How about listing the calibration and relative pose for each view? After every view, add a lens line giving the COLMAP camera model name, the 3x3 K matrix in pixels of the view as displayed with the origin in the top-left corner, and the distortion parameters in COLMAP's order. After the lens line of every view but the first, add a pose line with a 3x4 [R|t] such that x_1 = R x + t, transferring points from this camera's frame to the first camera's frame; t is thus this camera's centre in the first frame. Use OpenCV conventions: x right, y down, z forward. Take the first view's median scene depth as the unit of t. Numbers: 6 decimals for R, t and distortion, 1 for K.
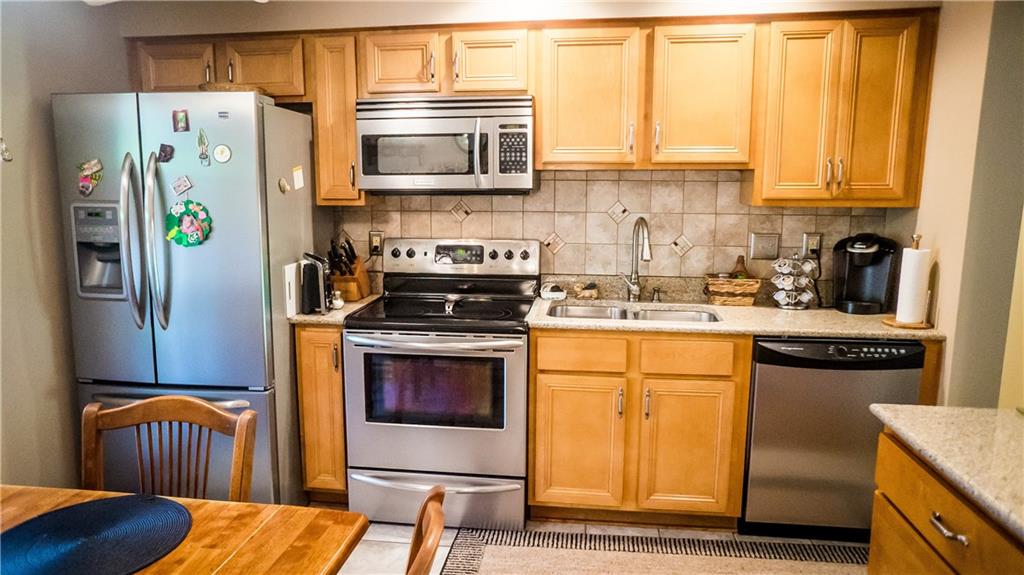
lens RADIAL K [[693.1, 0, 508.3], [0, 693.1, 291.1], [0, 0, 1]] dist [-0.065853, 0.064953]
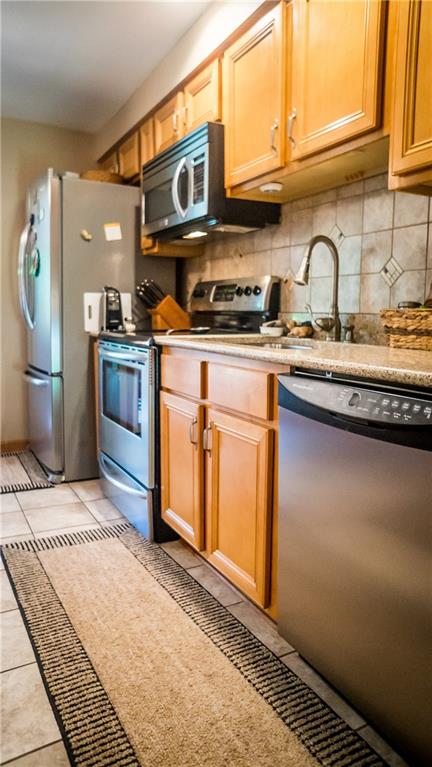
lens RADIAL K [[519.1, 0, 216.4], [0, 519.1, 379.1], [0, 0, 1]] dist [-0.065853, 0.064953]
pose [[0.592601, 0.106796, -0.798385, 0.631281], [-0.134145, 0.990415, 0.032914, 0.060244], [0.794247, 0.087595, 0.601247, 0.545526]]
